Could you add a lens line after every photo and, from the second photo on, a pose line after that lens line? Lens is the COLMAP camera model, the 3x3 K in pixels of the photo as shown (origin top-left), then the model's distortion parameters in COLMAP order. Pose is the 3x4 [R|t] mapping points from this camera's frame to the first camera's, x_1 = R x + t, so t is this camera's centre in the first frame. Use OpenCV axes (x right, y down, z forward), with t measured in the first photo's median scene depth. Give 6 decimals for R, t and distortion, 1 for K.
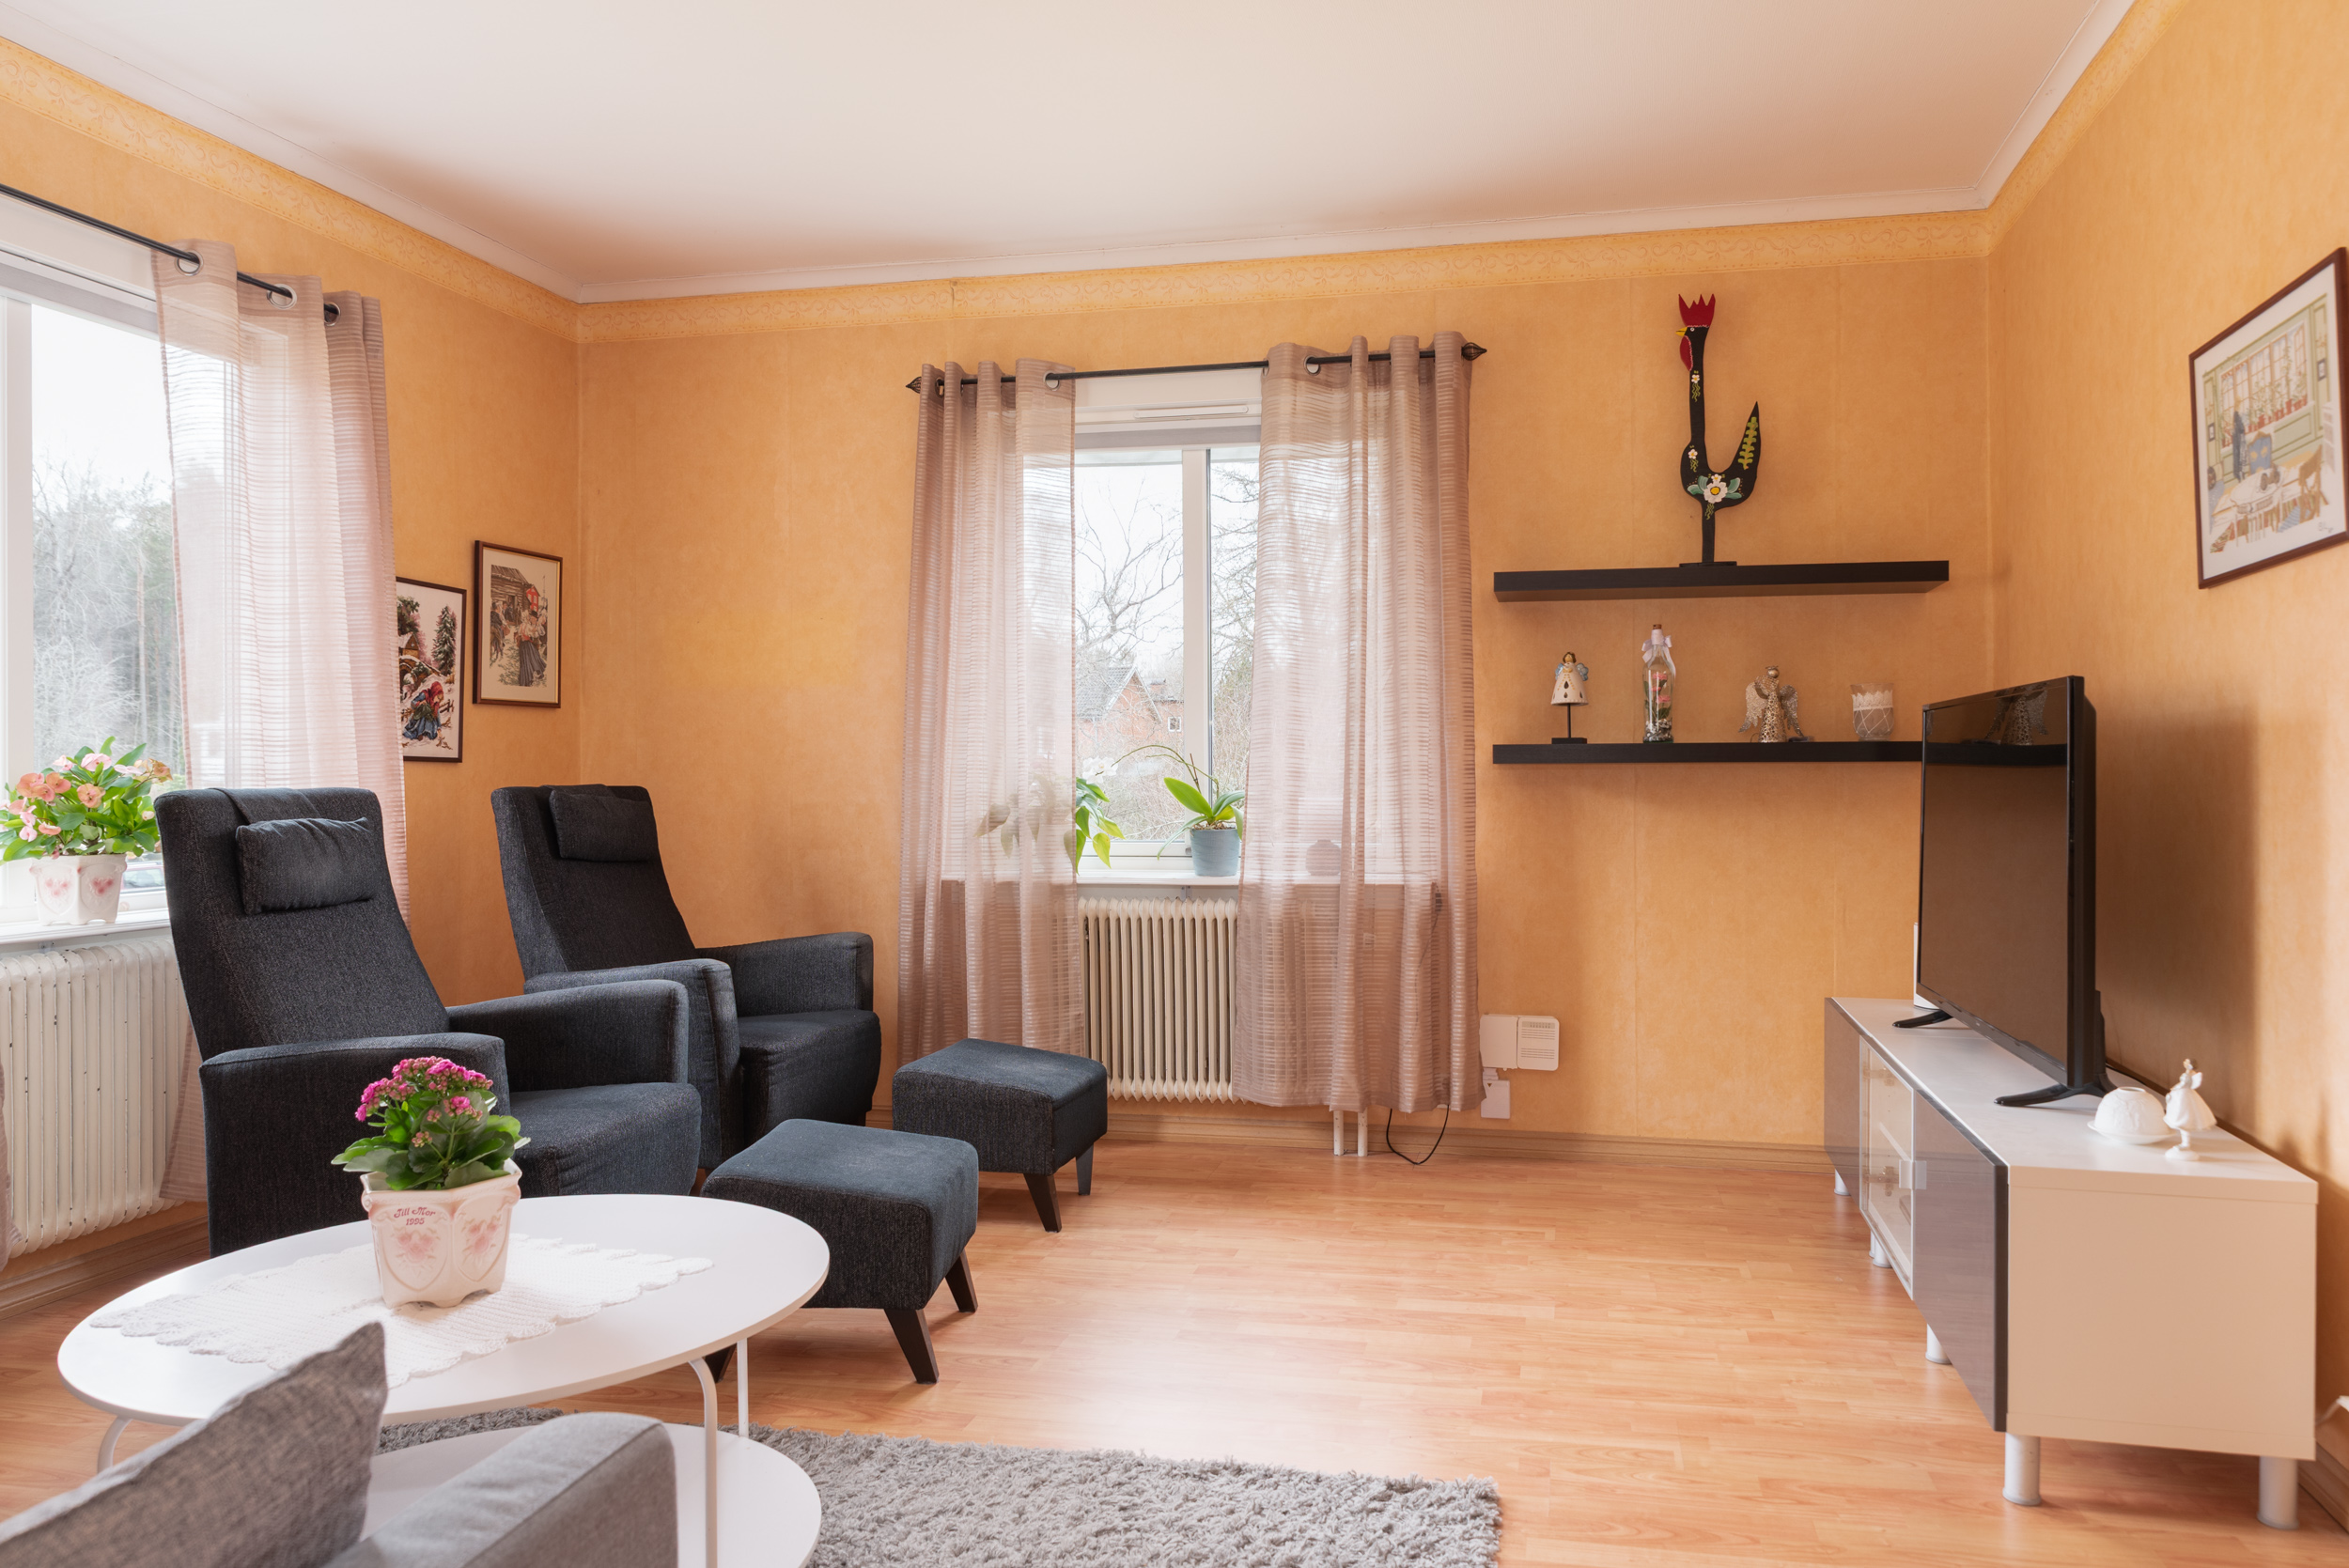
lens RADIAL K [[1633.3, 0, 1177.2], [0, 1633.3, 768.5], [0, 0, 1]] dist [0.003914, 0.001242]
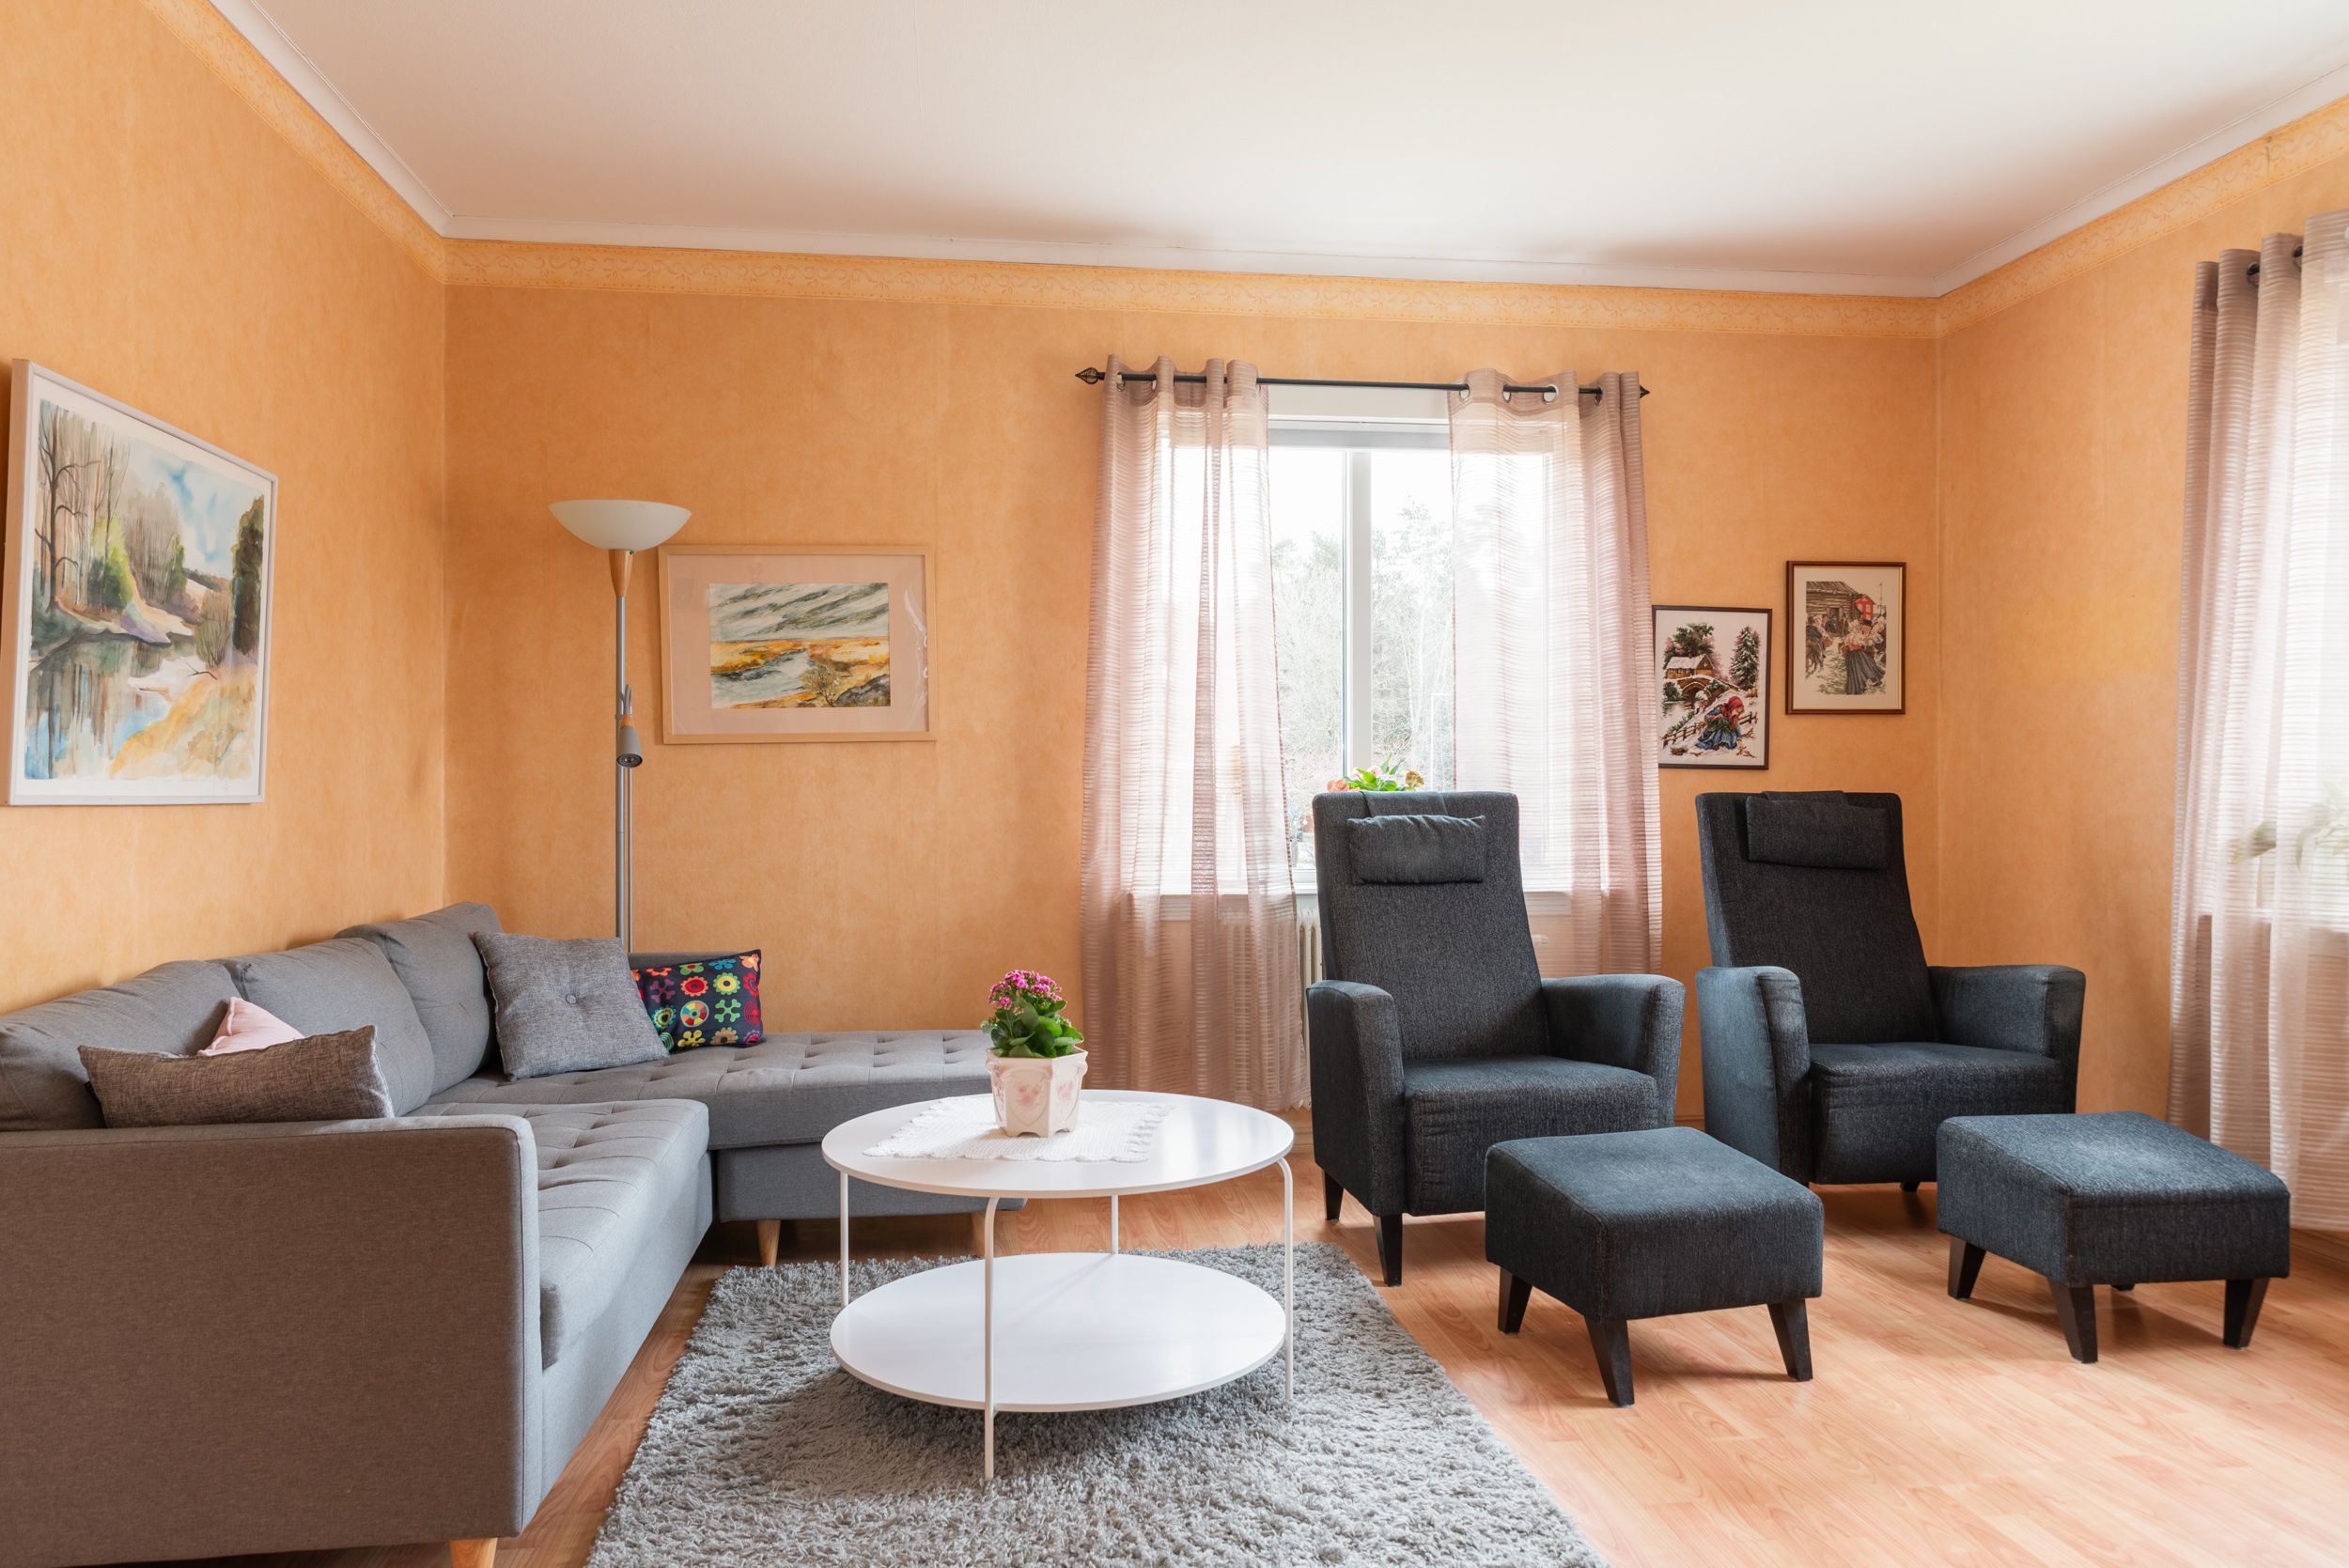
lens RADIAL K [[1600.9, 0, 1184.1], [0, 1600.9, 794.4], [0, 0, 1]] dist [-0.002056, 0.000336]
pose [[0.336416, 0.007482, -0.941684, 0.430217], [0.003059, 0.999954, 0.009038, 0.001785], [0.941709, -0.005921, 0.336378, 0.286708]]
